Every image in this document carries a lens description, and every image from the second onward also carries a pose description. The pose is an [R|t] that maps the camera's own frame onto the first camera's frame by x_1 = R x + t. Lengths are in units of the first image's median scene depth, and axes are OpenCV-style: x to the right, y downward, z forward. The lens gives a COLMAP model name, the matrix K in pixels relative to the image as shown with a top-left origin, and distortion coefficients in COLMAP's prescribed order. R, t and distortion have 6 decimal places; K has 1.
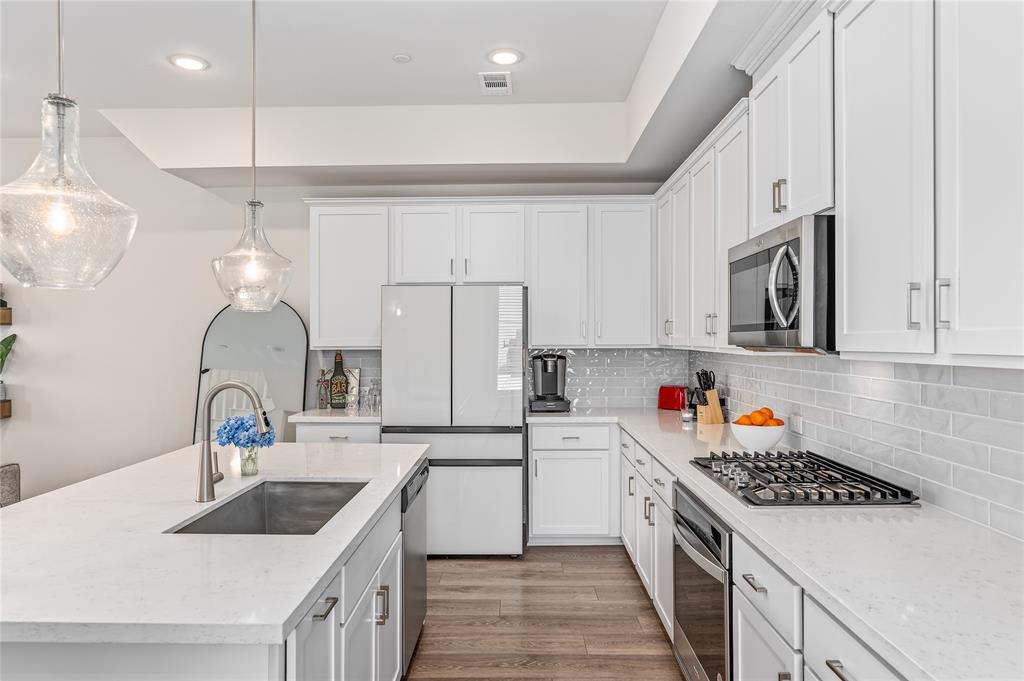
lens RADIAL K [[649.0, 0, 512.7], [0, 649.0, 338.4], [0, 0, 1]] dist [-0.007129, 0.002155]
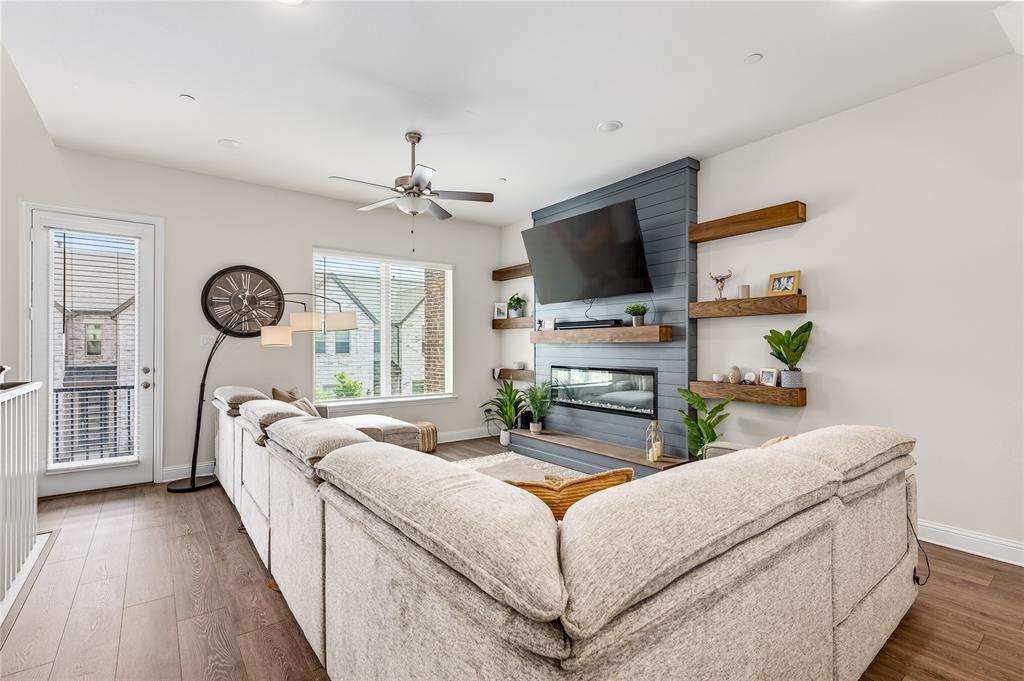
lens RADIAL K [[471.6, 0, 512.0], [0, 471.6, 340.5], [0, 0, 1]] dist [0.003405, 0.000174]
pose [[0.621566, -0.004501, -0.783349, -0.790039], [0.003099, 0.999990, -0.003287, 0.037610], [0.783355, -0.000384, 0.621574, 0.318922]]
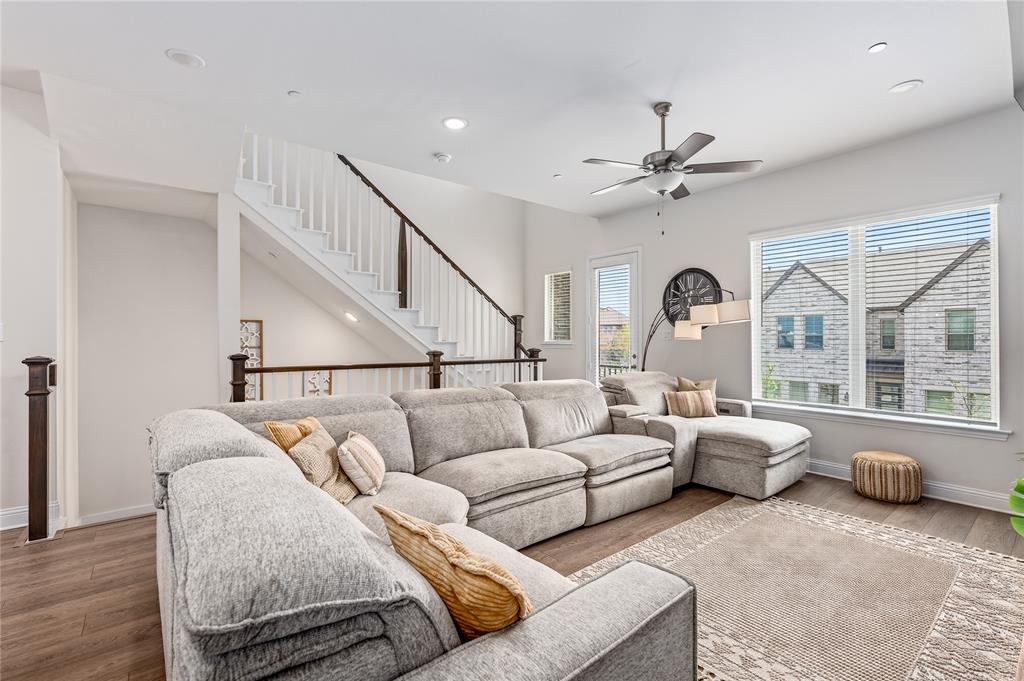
lens RADIAL K [[459.4, 0, 512.0], [0, 459.4, 340.5], [0, 0, 1]] dist [0.000164, 0.000038]
pose [[-0.768205, 0.004332, -0.640190, -0.939212], [0.006025, 0.999982, -0.000463, 0.050179], [0.640176, -0.004213, -0.768217, 1.472471]]
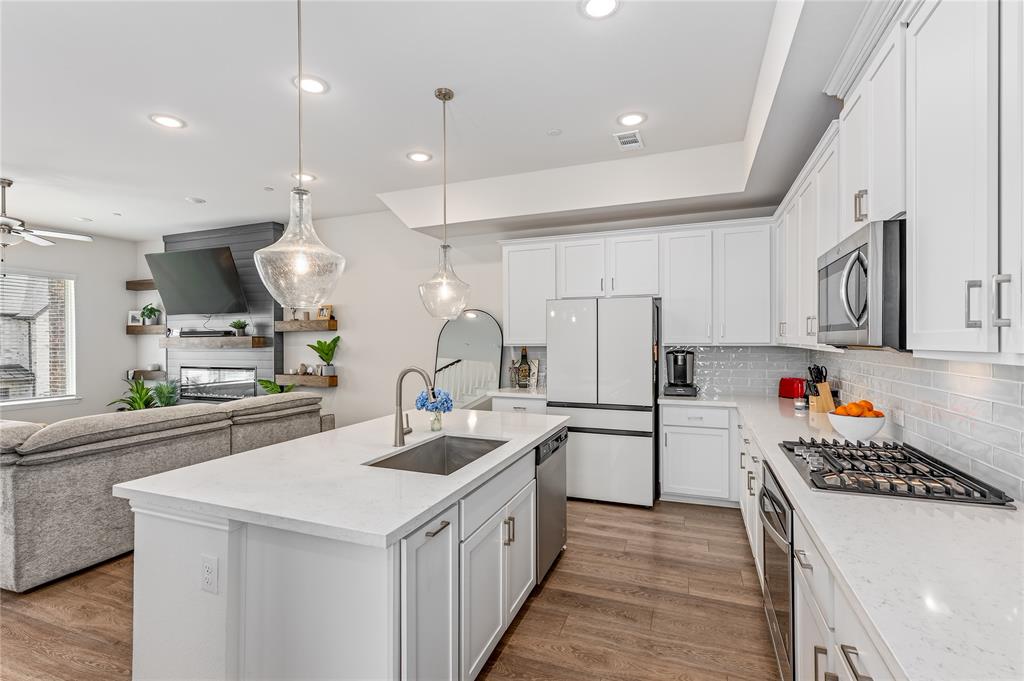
lens RADIAL K [[471.6, 0, 512.0], [0, 471.6, 340.5], [0, 0, 1]] dist [0.003405, 0.000174]
pose [[0.937479, -0.000277, -0.348040, 0.102789], [0.002215, 0.999984, 0.005171, -0.000164], [0.348034, -0.005618, 0.937465, 0.040274]]
